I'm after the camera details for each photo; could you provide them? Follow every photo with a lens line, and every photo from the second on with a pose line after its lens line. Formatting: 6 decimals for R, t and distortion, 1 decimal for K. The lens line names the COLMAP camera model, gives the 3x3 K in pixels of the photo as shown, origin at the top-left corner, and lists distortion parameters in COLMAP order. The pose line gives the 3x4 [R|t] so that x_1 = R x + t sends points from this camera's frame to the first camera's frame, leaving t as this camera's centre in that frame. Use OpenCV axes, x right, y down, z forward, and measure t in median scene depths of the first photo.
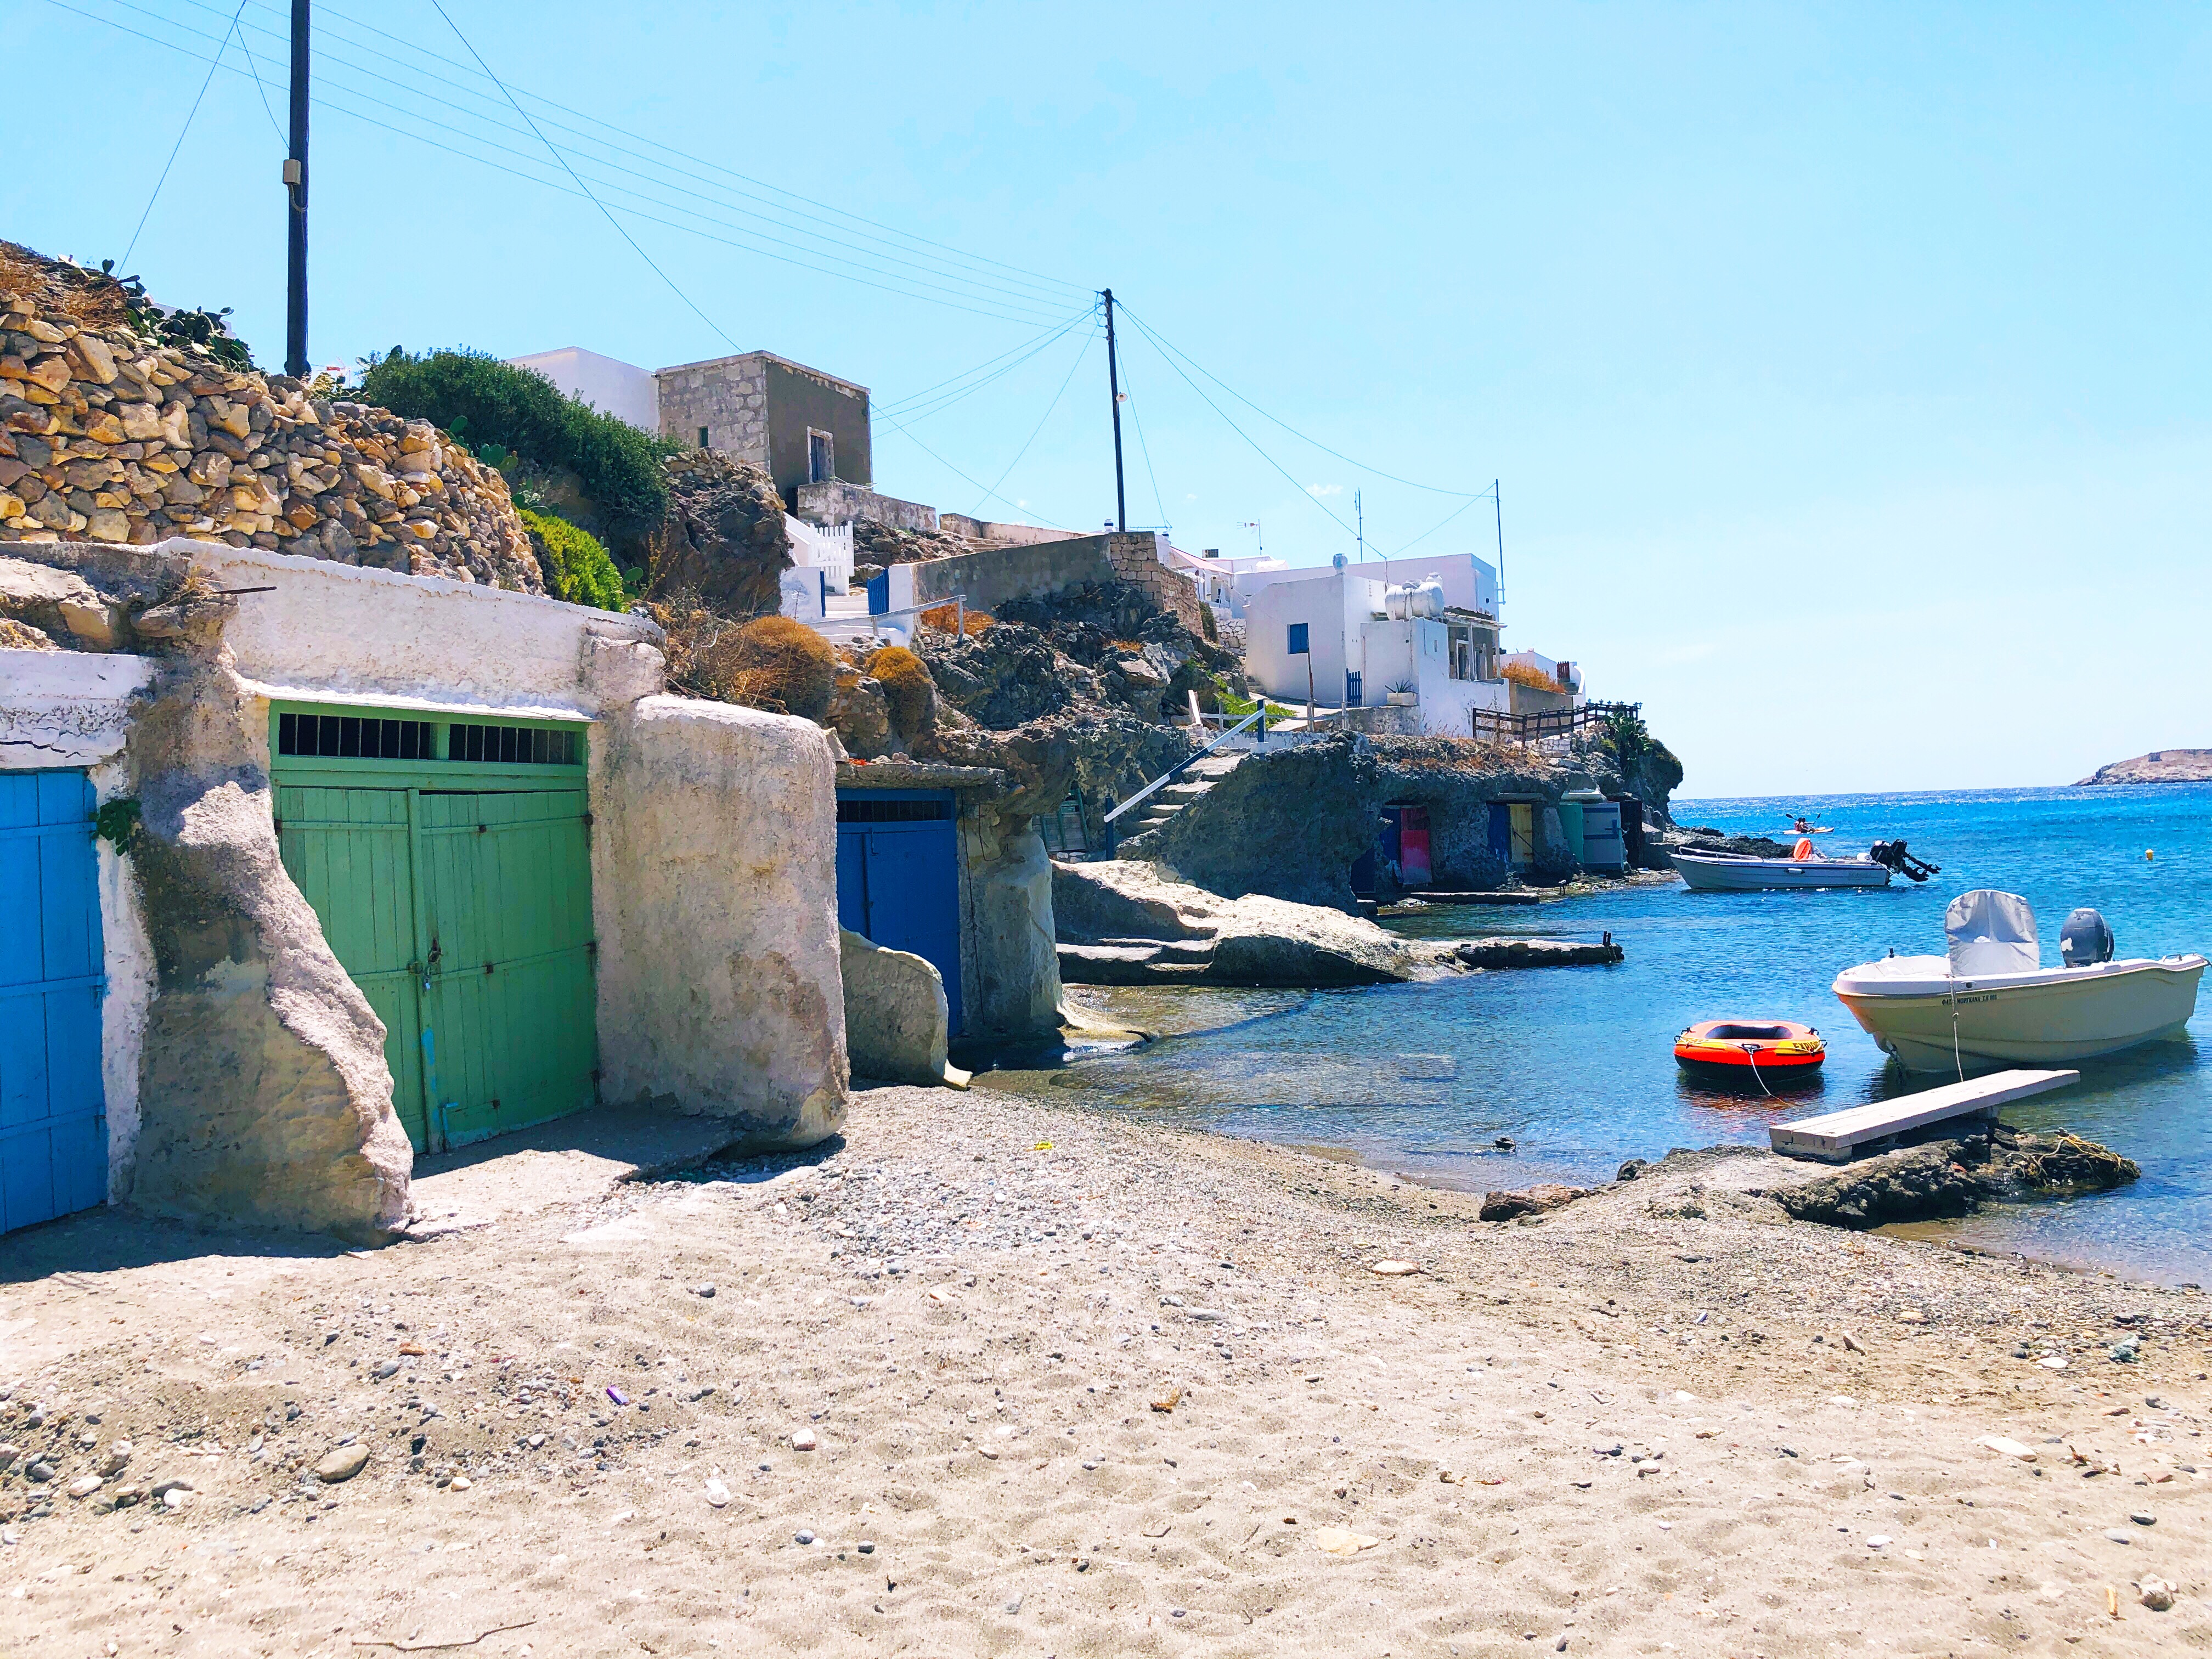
lens RADIAL K [[1812.4, 0, 1106.0], [0, 1812.4, 829.5], [0, 0, 1]] dist [0.015982, -0.004287]
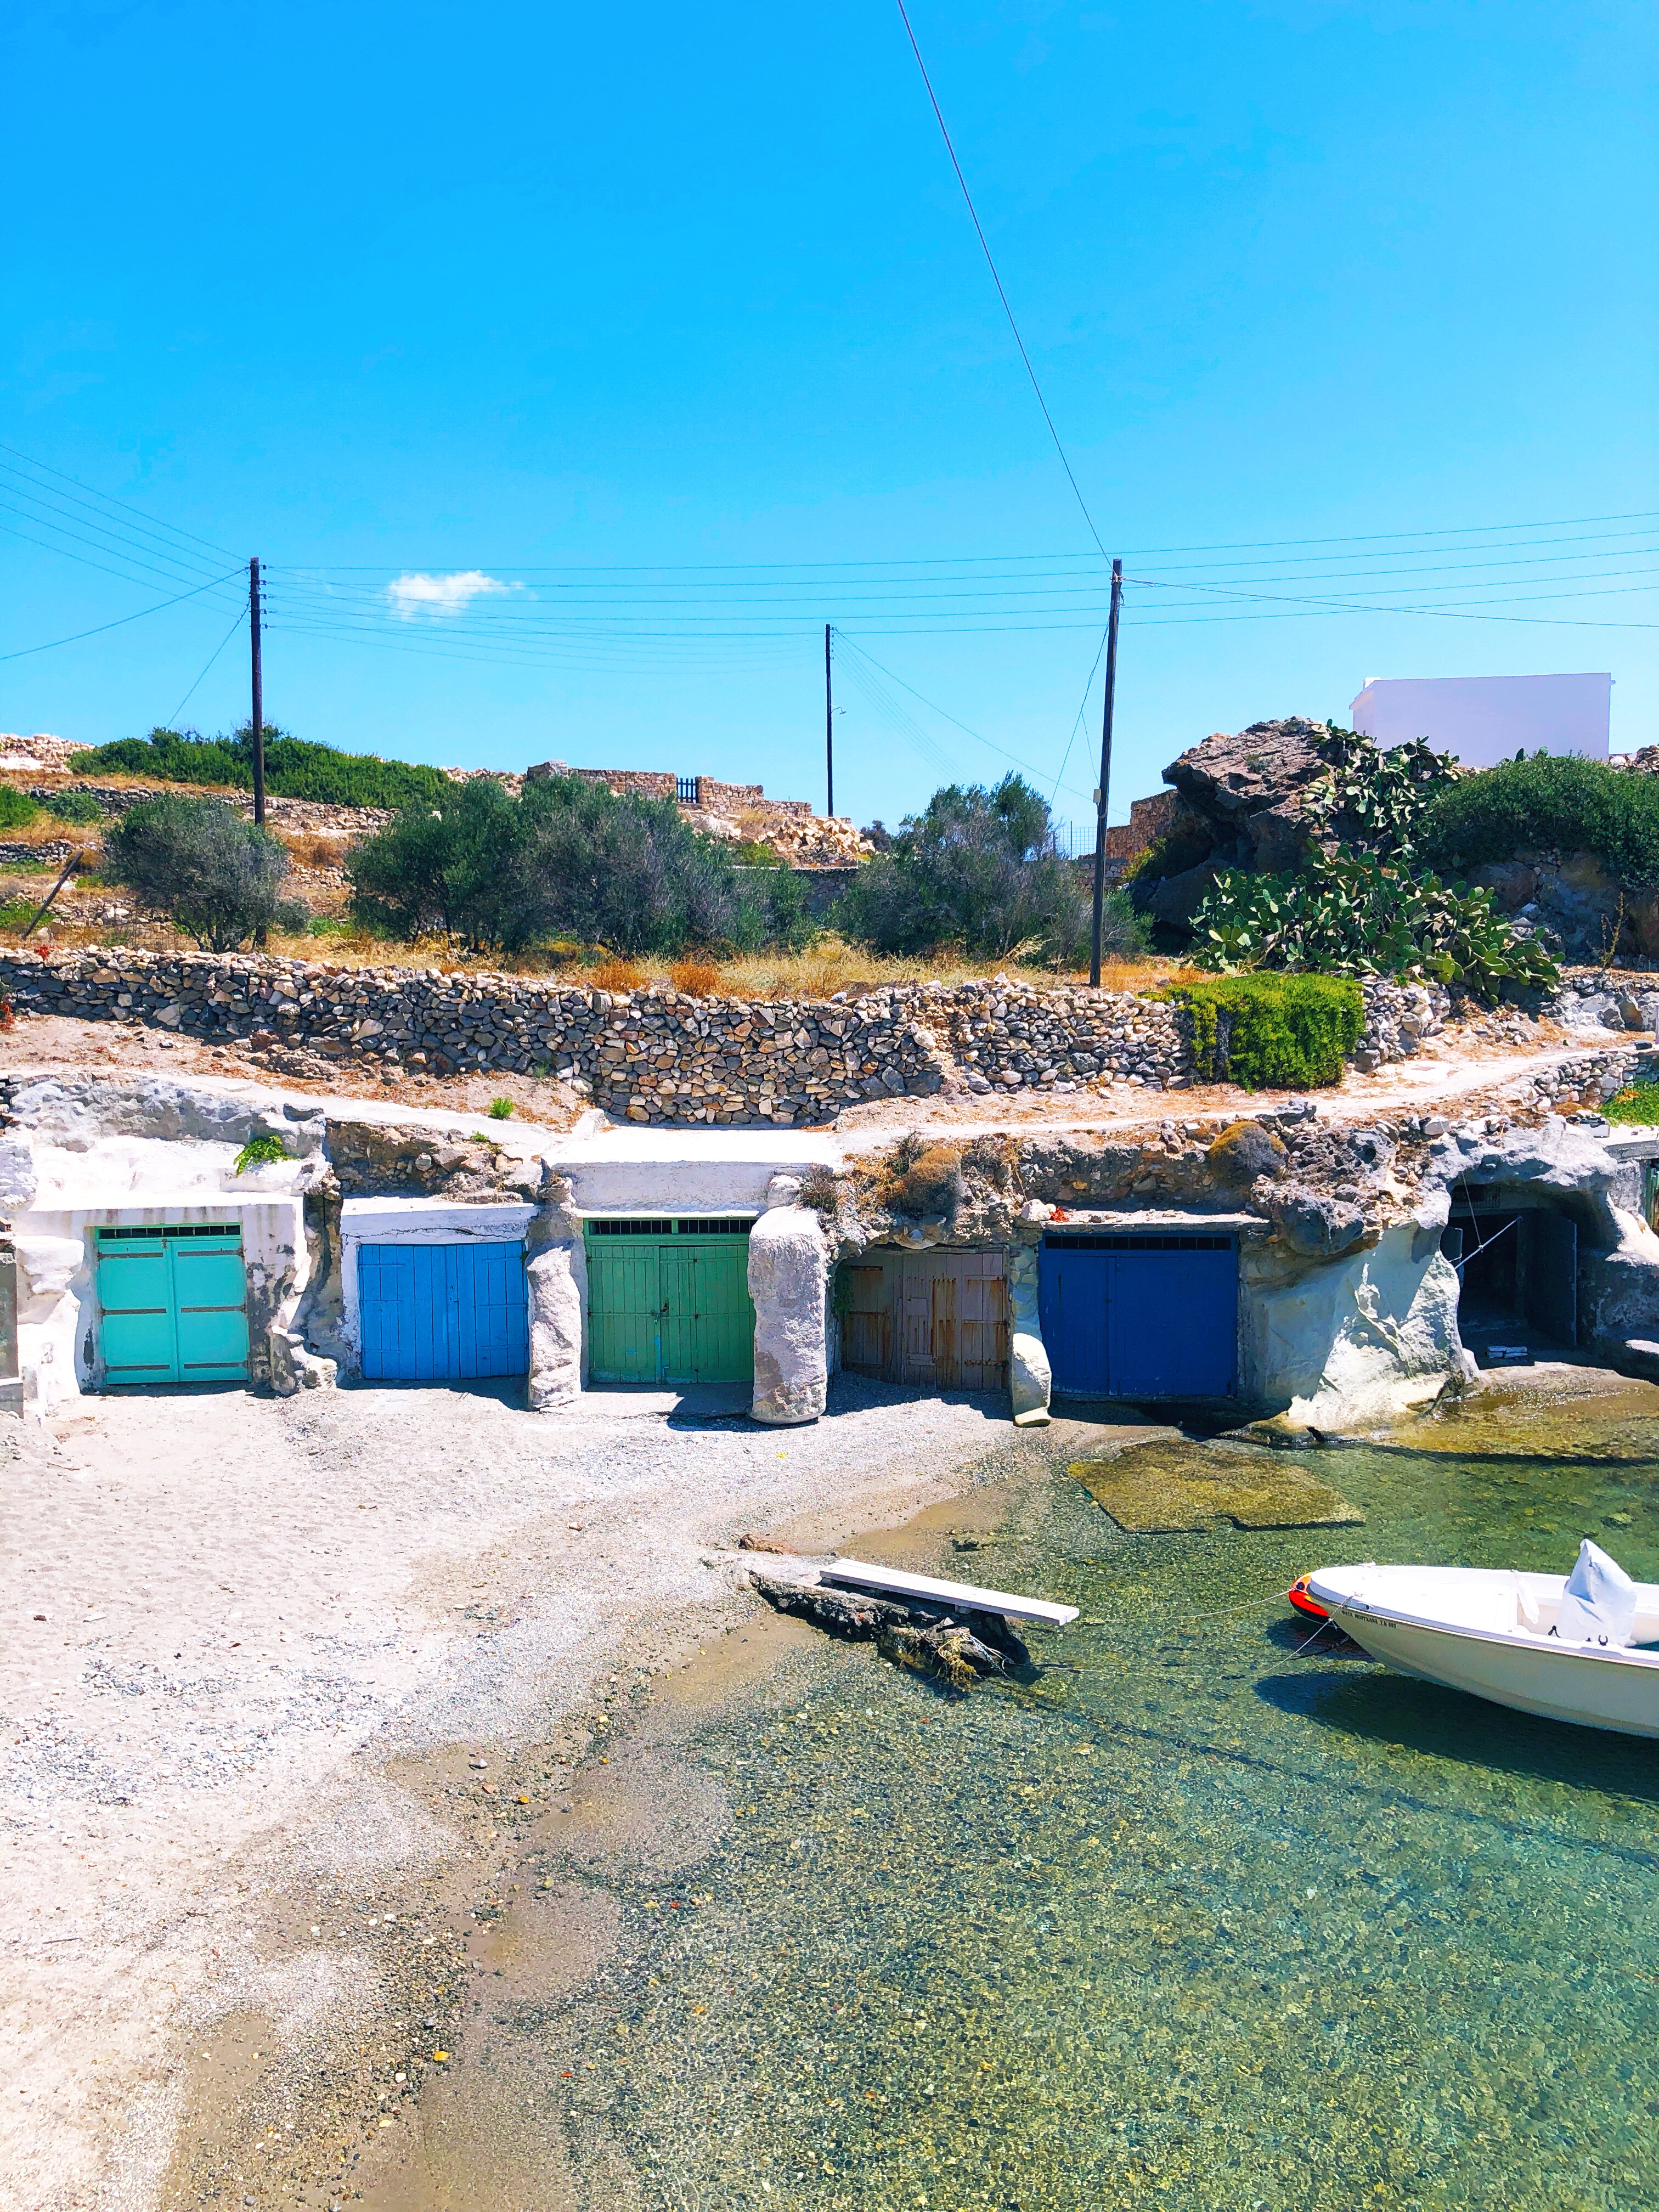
lens RADIAL K [[1812.4, 0, 829.5], [0, 1812.4, 1106.0], [0, 0, 1]] dist [0.015982, -0.004287]
pose [[0.300765, 0.120803, -0.946016, 0.516854], [0.001771, 0.991873, 0.127222, -0.133634], [0.953697, -0.039939, 0.298107, 0.112245]]
